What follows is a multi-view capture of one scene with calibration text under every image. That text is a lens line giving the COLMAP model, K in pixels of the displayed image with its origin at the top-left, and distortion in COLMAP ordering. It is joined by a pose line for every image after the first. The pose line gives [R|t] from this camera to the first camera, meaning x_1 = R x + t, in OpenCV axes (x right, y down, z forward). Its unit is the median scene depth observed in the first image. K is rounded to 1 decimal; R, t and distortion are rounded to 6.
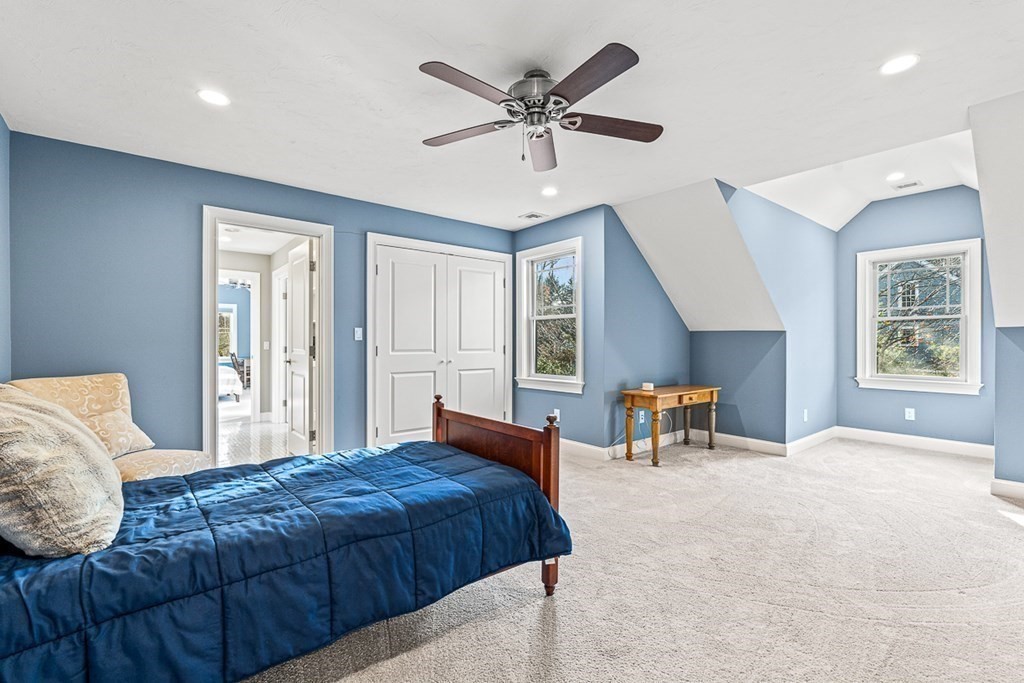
lens RADIAL K [[463.5, 0, 514.8], [0, 463.5, 342.9], [0, 0, 1]] dist [-0.001126, -0.000294]
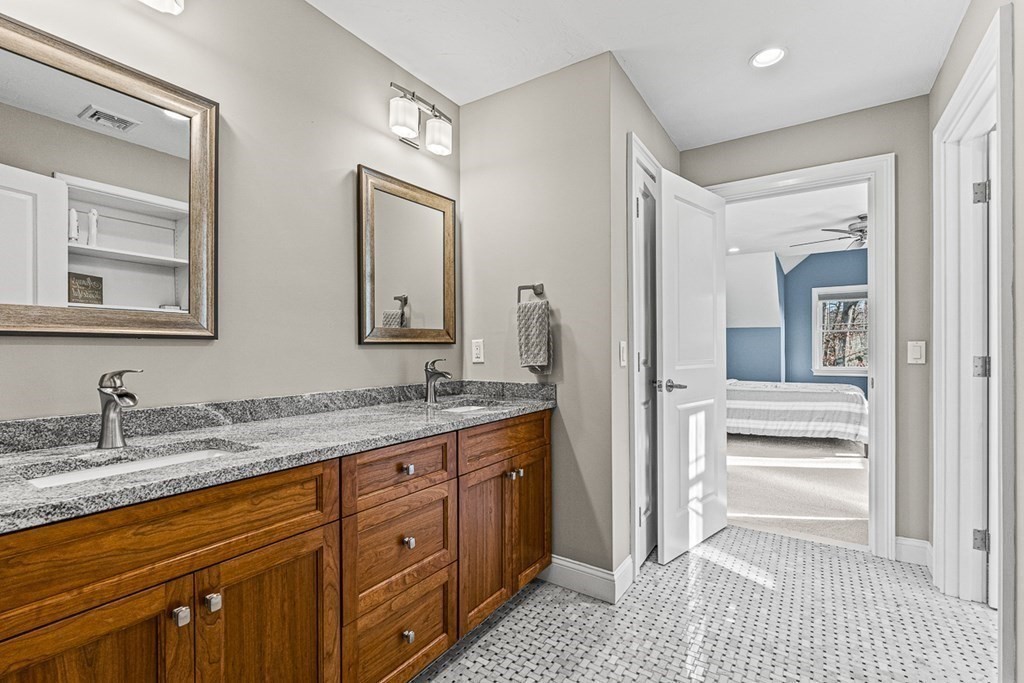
lens RADIAL K [[463.5, 0, 512.4], [0, 463.5, 343.8], [0, 0, 1]] dist [-0.001126, -0.000294]
pose [[0.279279, -0.000925, -0.960210, -0.287821], [-0.000908, 0.999999, -0.001227, 0.000545], [0.960210, 0.001215, 0.279278, 0.613928]]
